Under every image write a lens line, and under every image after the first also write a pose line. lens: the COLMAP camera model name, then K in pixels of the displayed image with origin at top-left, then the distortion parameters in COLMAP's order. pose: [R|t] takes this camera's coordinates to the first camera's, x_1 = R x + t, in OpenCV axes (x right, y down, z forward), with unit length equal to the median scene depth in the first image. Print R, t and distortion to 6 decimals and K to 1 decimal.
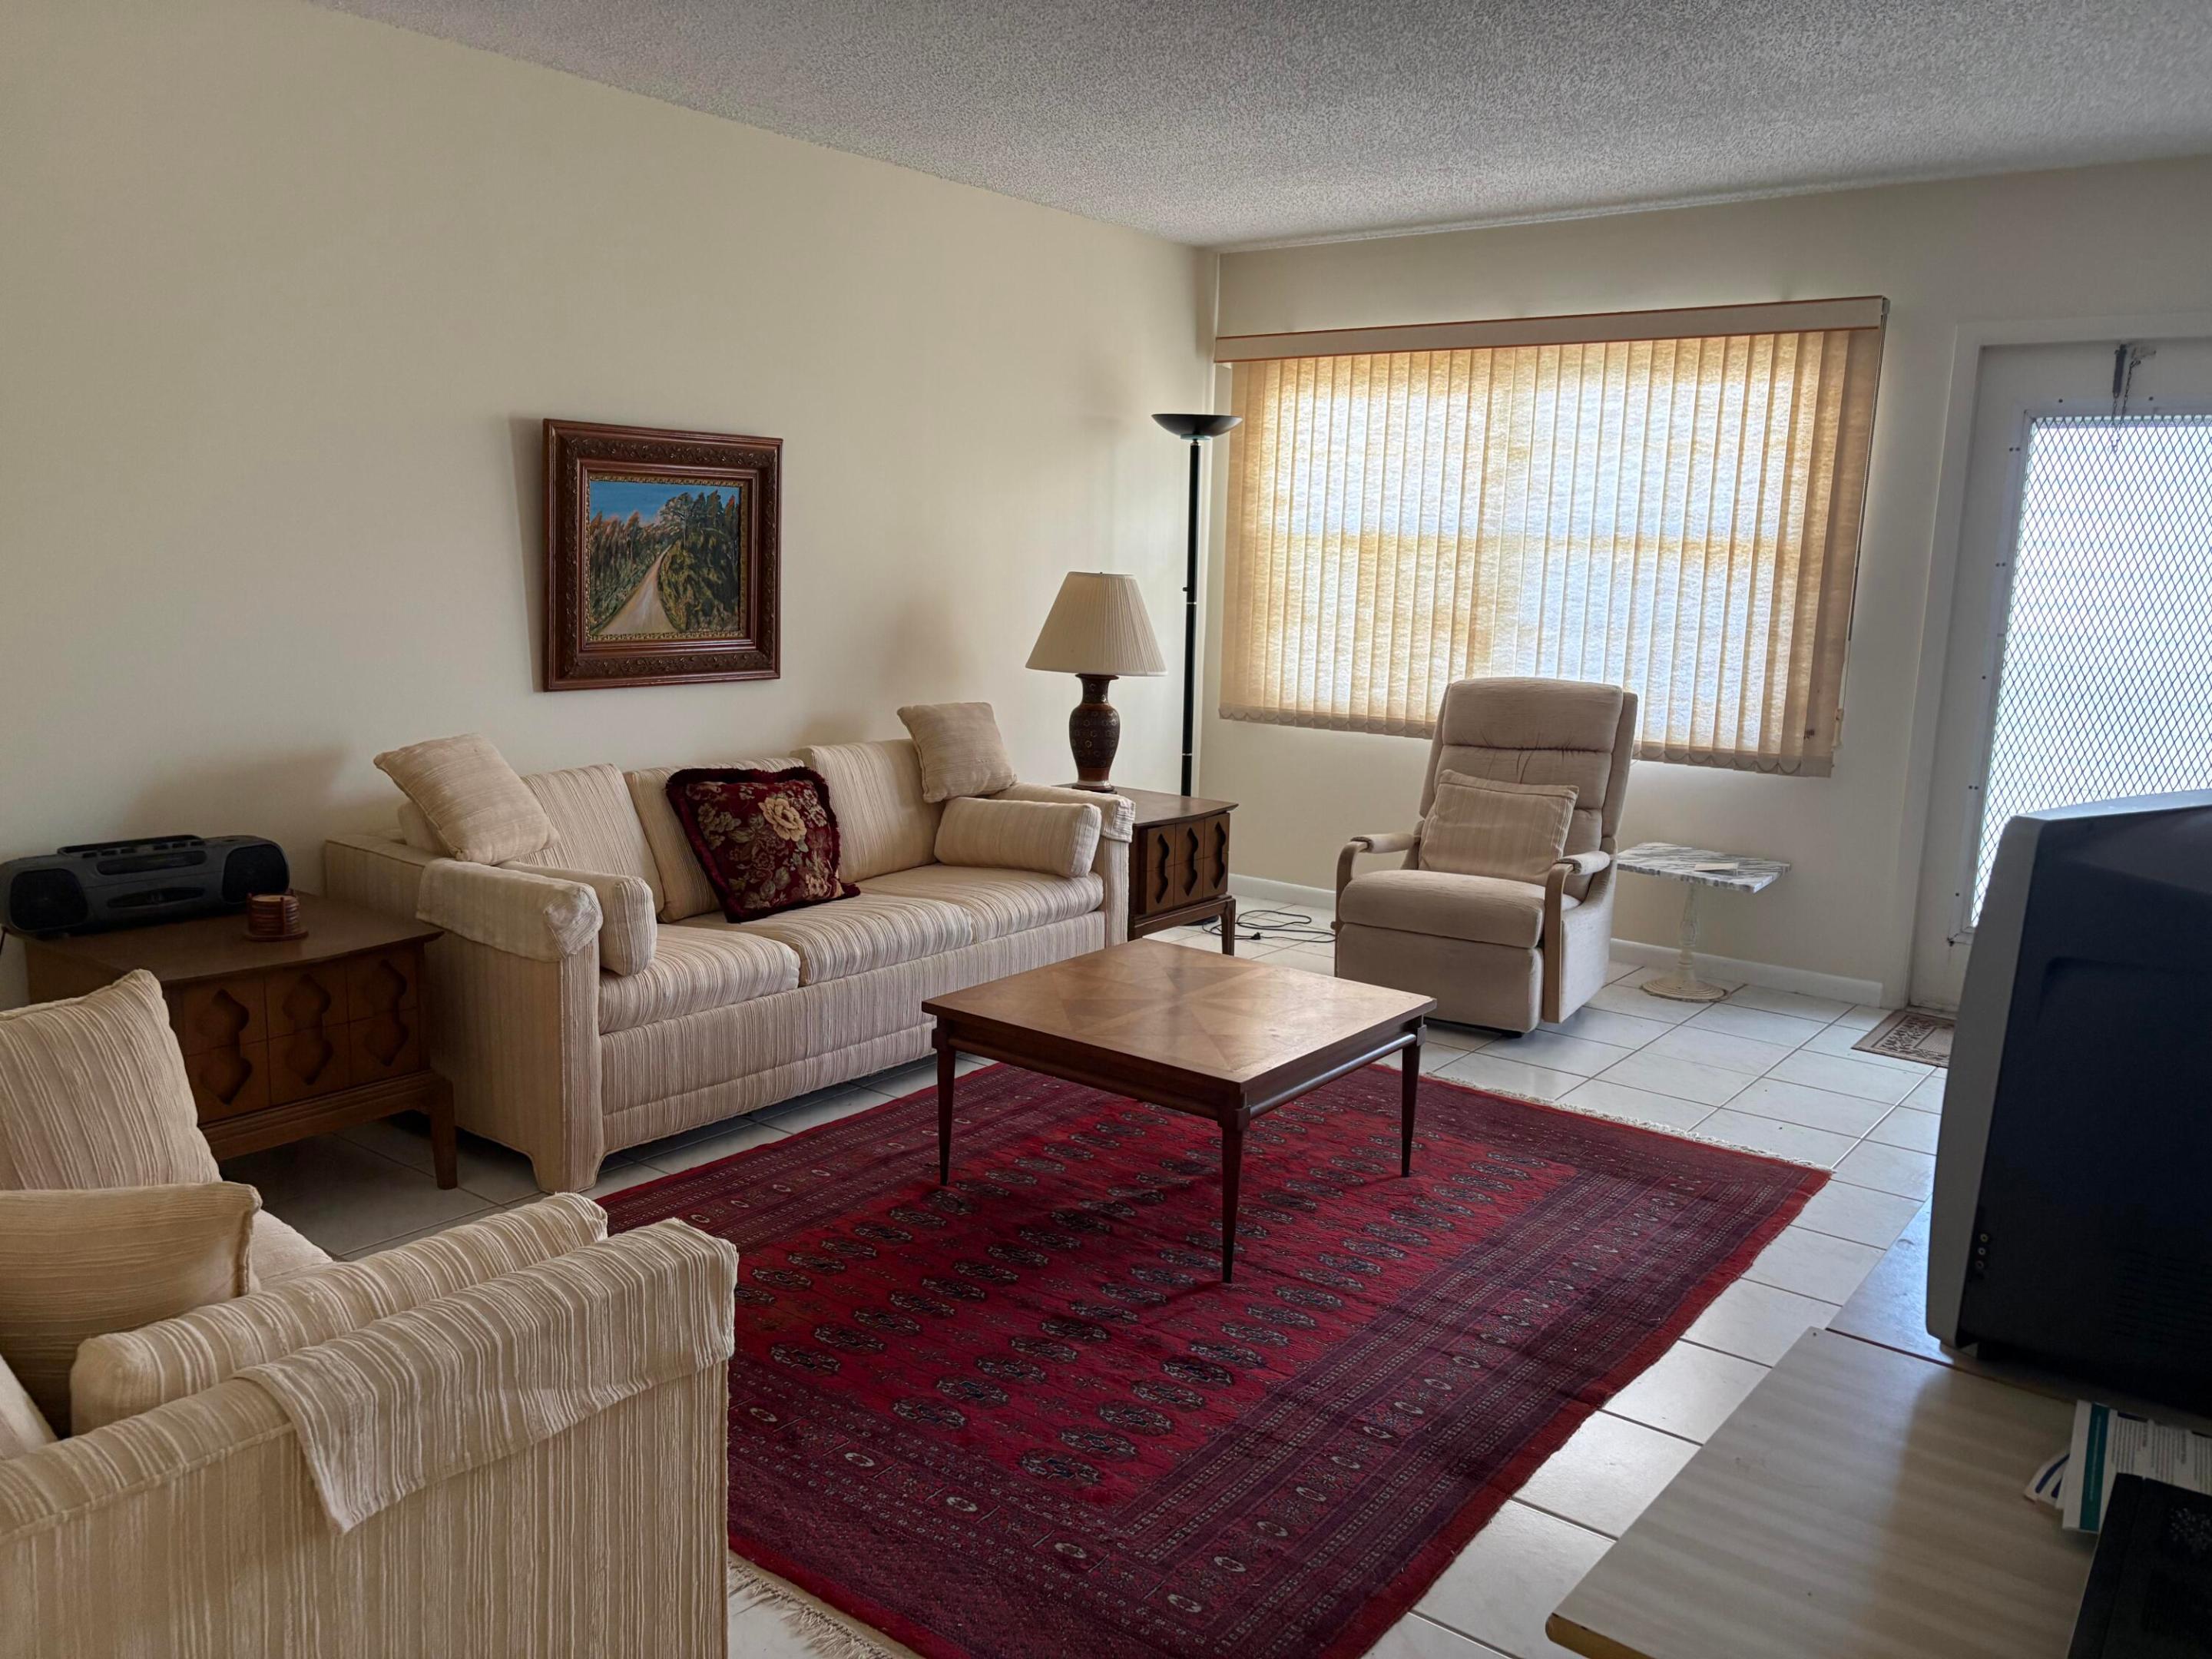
lens RADIAL K [[1669.2, 0, 1106.0], [0, 1669.2, 829.5], [0, 0, 1]] dist [0.010937, 0.001282]
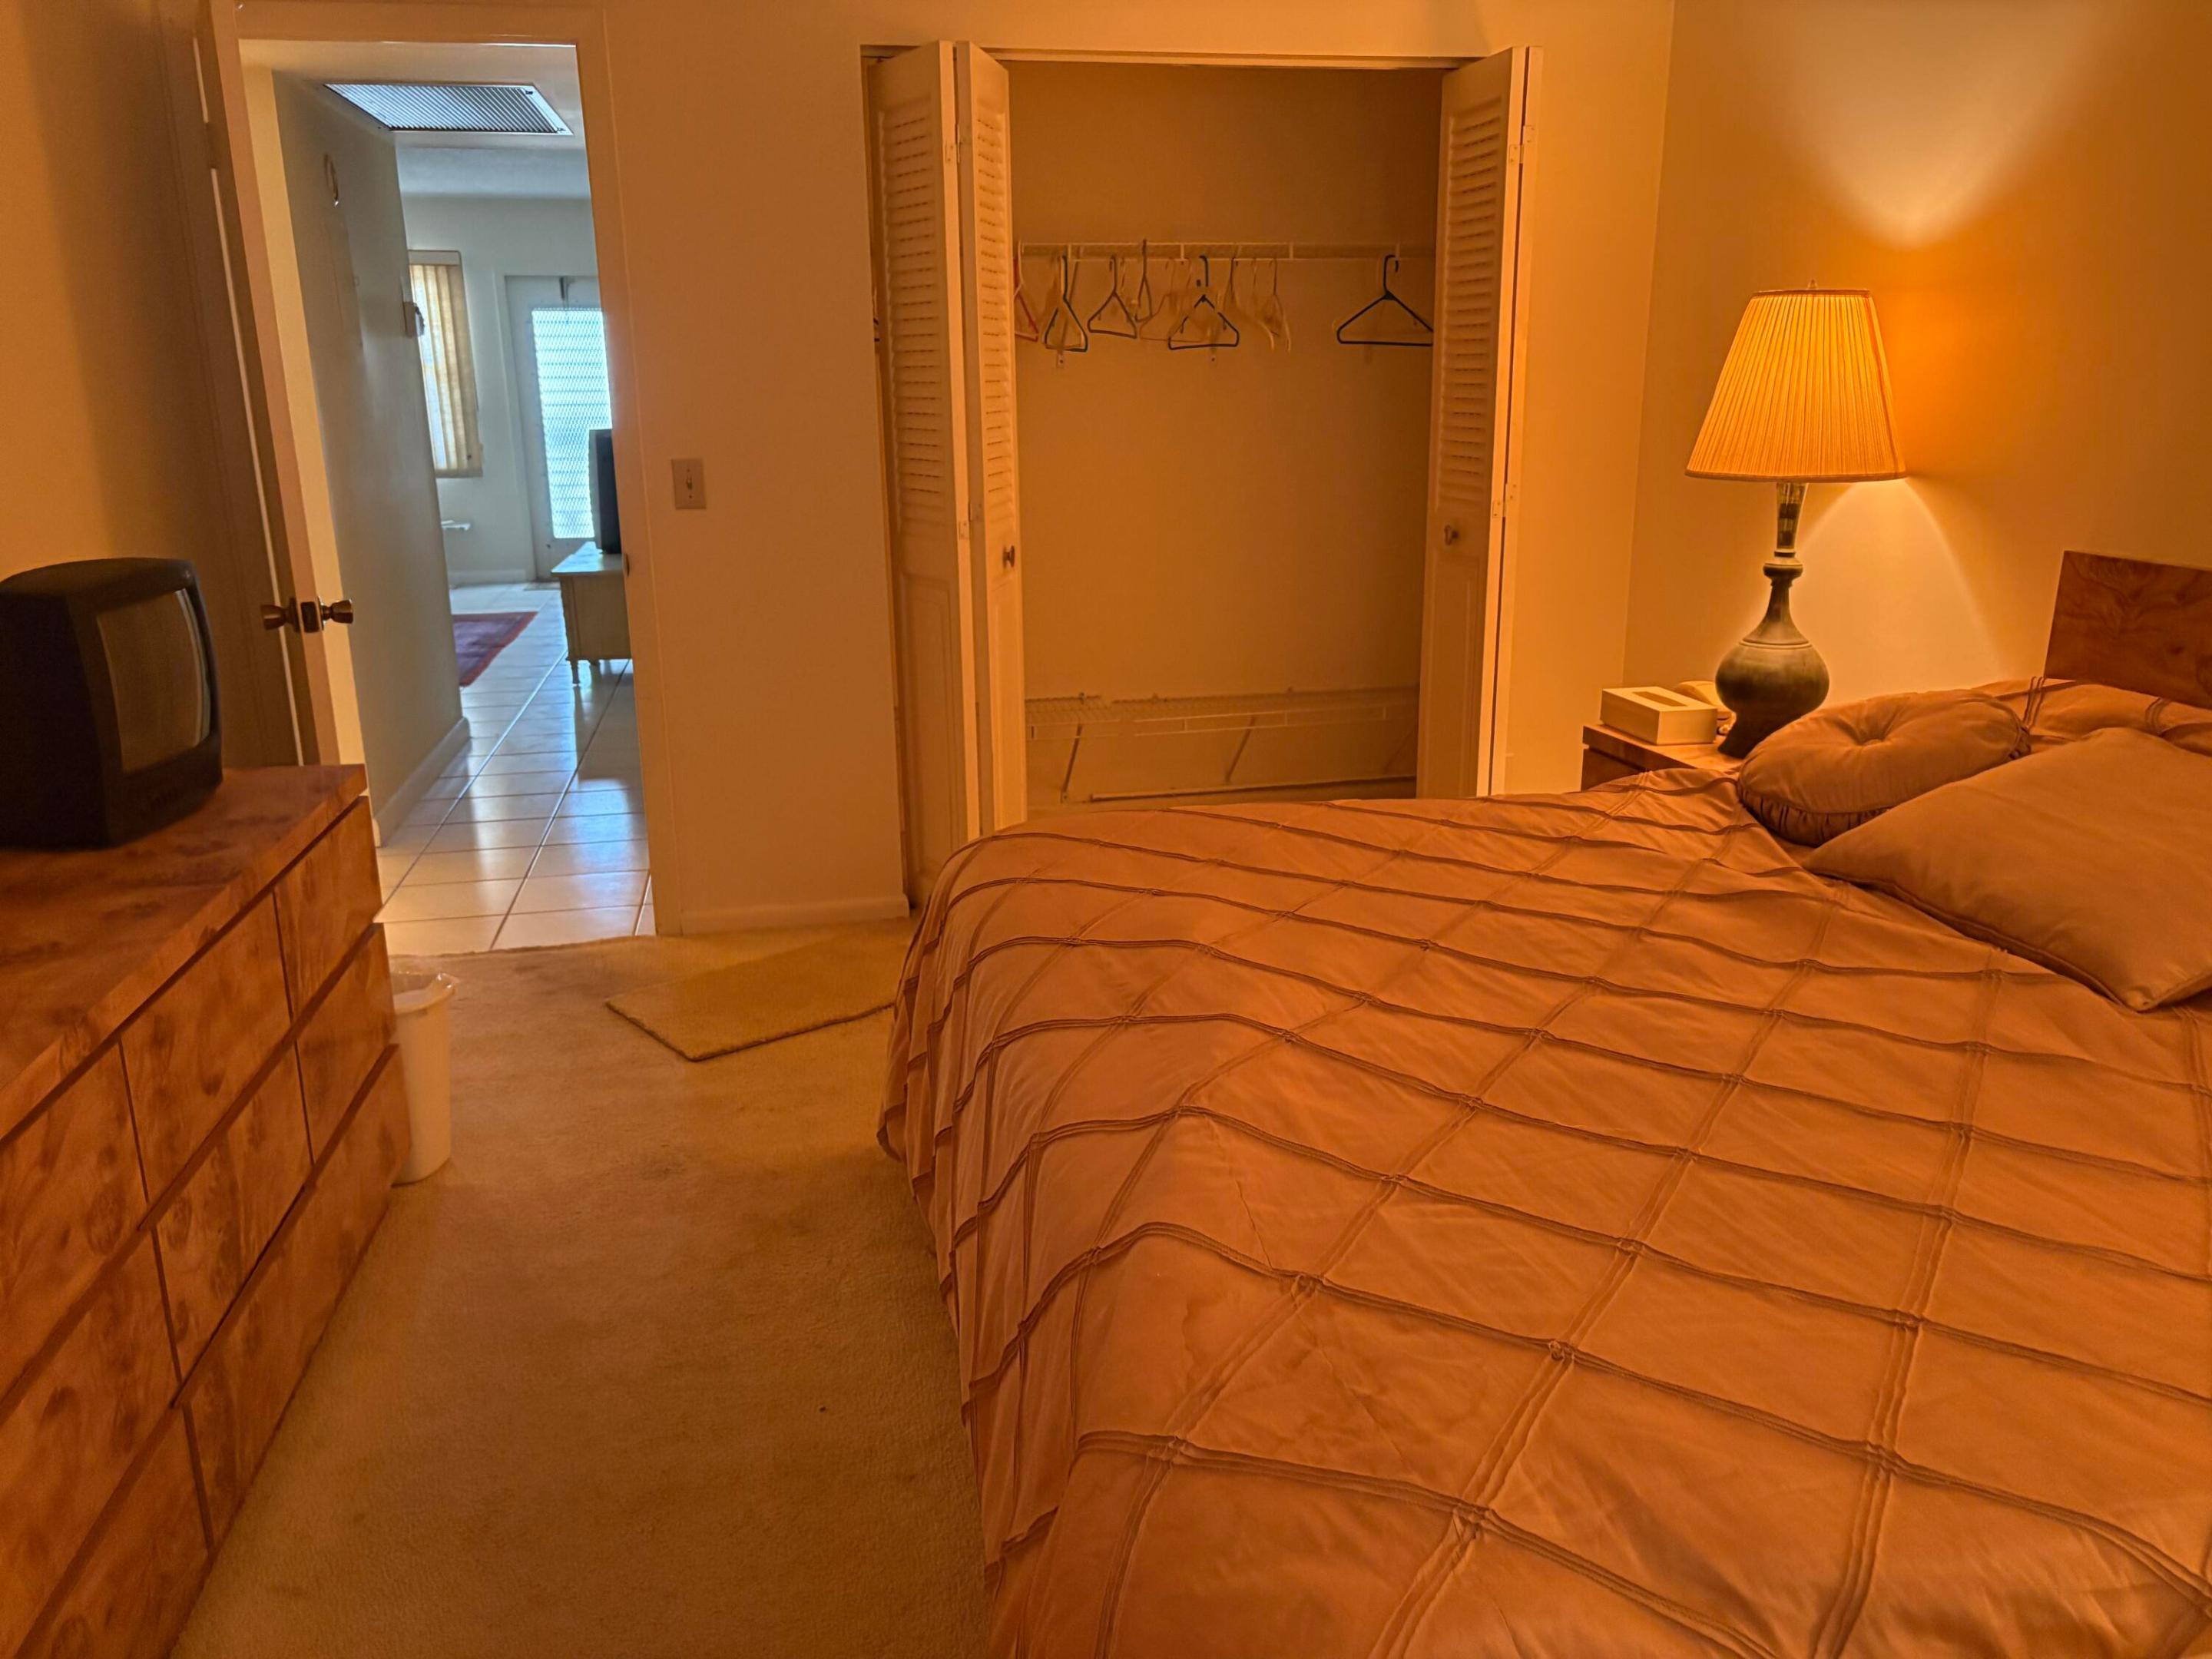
lens RADIAL K [[1669.2, 0, 1106.0], [0, 1669.2, 829.5], [0, 0, 1]] dist [0.010937, 0.001282]
pose [[0.655175, -0.238955, 0.716691, -0.713370], [0.163948, 0.971024, 0.173878, 0.171586], [-0.737473, 0.003579, 0.675367, -1.075314]]
